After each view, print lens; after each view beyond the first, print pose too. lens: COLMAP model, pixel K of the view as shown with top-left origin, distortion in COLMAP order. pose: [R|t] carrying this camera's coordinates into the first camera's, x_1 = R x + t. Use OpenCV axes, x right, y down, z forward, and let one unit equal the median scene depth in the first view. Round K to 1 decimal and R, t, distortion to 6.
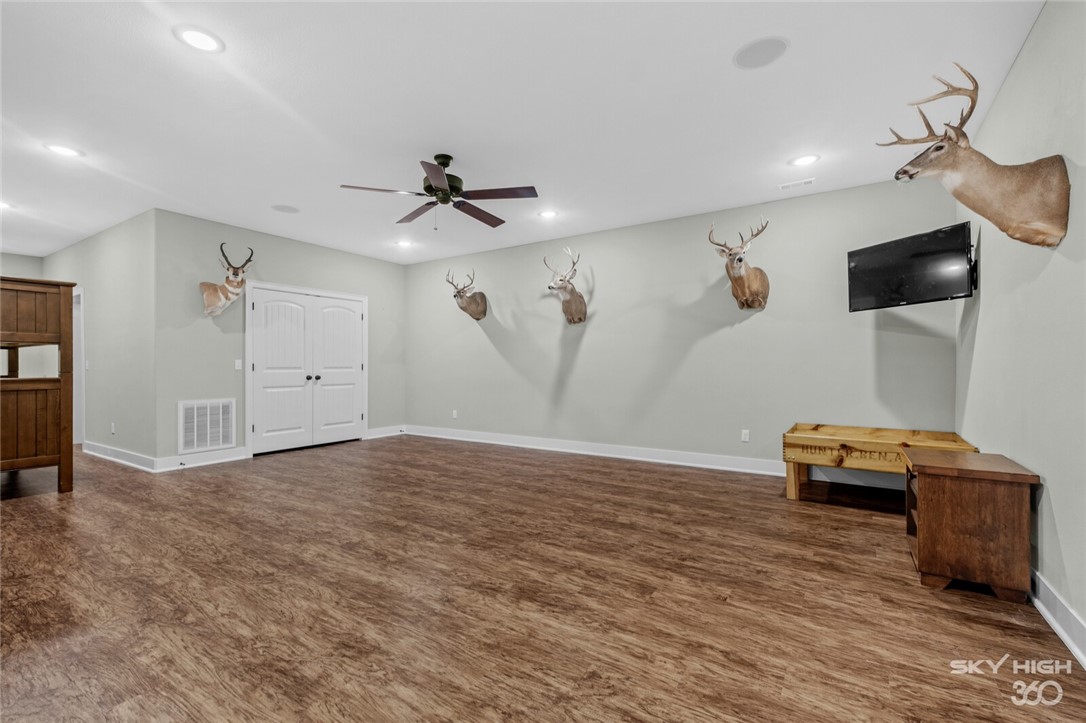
lens RADIAL K [[476.6, 0, 544.3], [0, 476.6, 360.7], [0, 0, 1]] dist [0.002205, 0.000303]
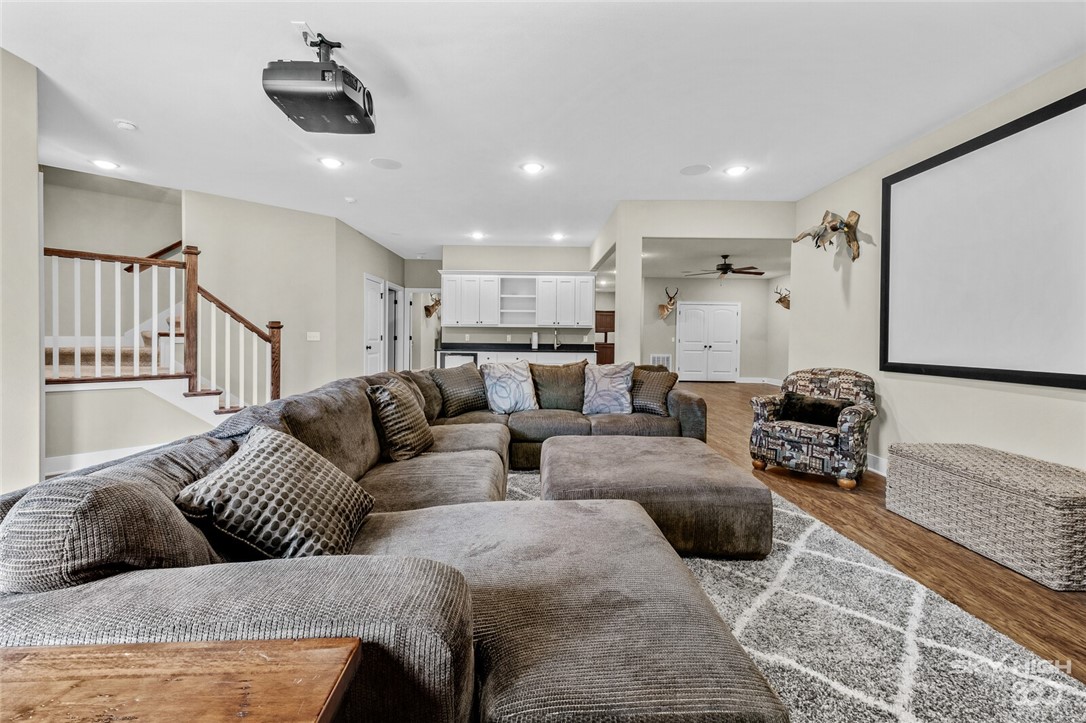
lens RADIAL K [[476.6, 0, 546.0], [0, 476.6, 352.2], [0, 0, 1]] dist [0.002205, 0.000303]
pose [[0.575672, 0.021975, -0.817385, 0.874194], [-0.007616, 0.999740, 0.021514, 0.024563], [0.817645, -0.006160, 0.575689, -0.804347]]
